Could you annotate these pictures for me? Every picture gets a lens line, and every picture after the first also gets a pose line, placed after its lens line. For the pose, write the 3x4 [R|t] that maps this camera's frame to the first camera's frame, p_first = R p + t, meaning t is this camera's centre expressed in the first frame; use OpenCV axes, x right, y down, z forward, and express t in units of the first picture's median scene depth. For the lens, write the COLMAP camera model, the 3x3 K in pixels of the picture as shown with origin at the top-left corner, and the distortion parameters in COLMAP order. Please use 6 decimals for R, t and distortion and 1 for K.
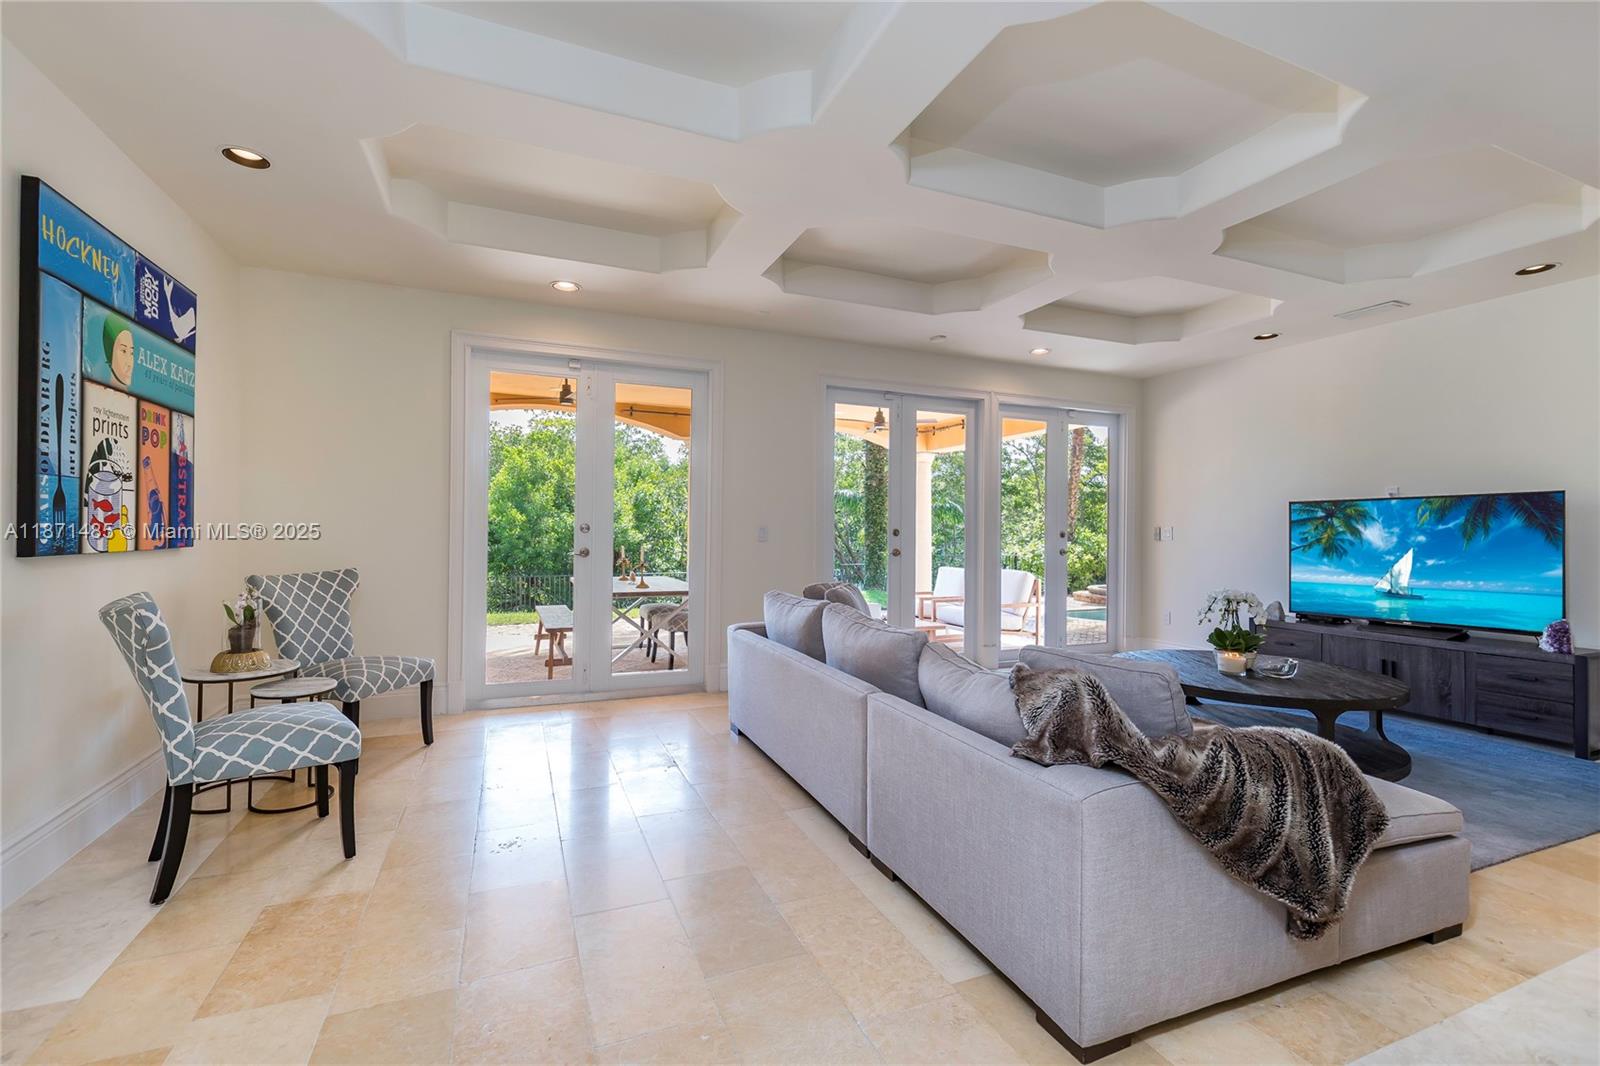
lens RADIAL K [[695.6, 0, 802.9], [0, 695.6, 530.3], [0, 0, 1]] dist [0.002211, 0.000633]
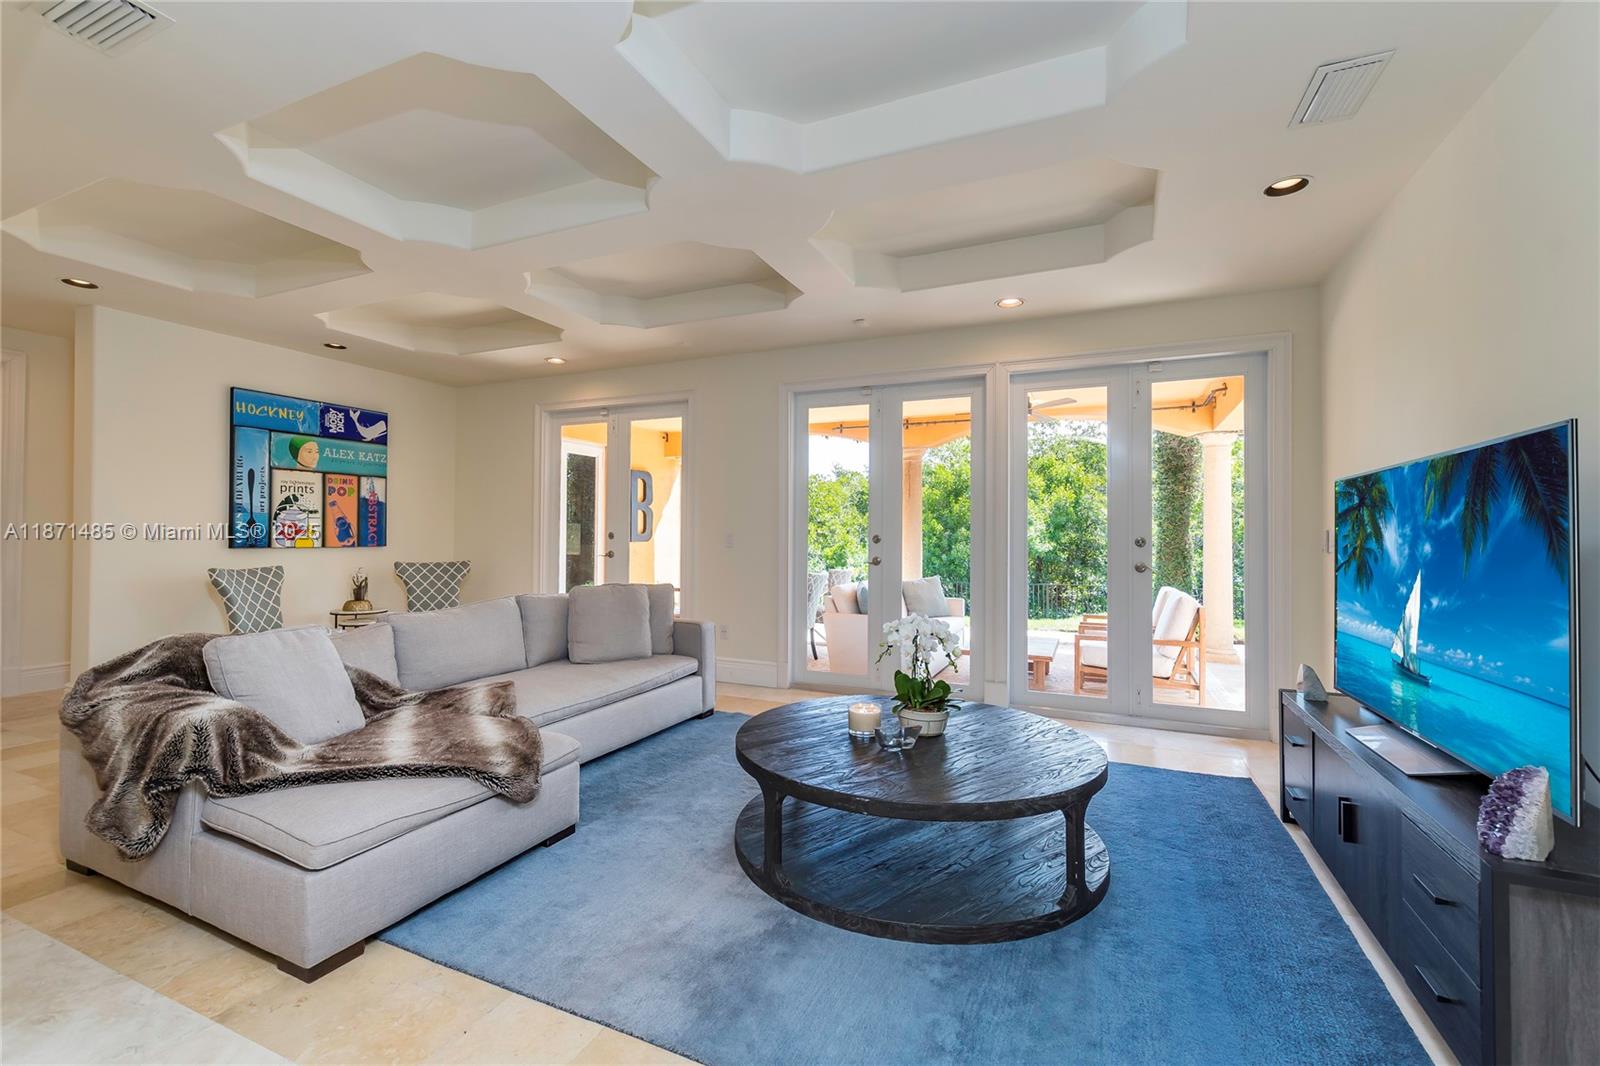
lens RADIAL K [[695.6, 0, 798.5], [0, 695.6, 533.5], [0, 0, 1]] dist [0.002211, 0.000633]
pose [[0.678891, -0.007525, -0.734201, 1.390813], [0.000168, 0.999949, -0.010094, 0.009350], [0.734239, 0.006729, 0.678857, 0.584269]]
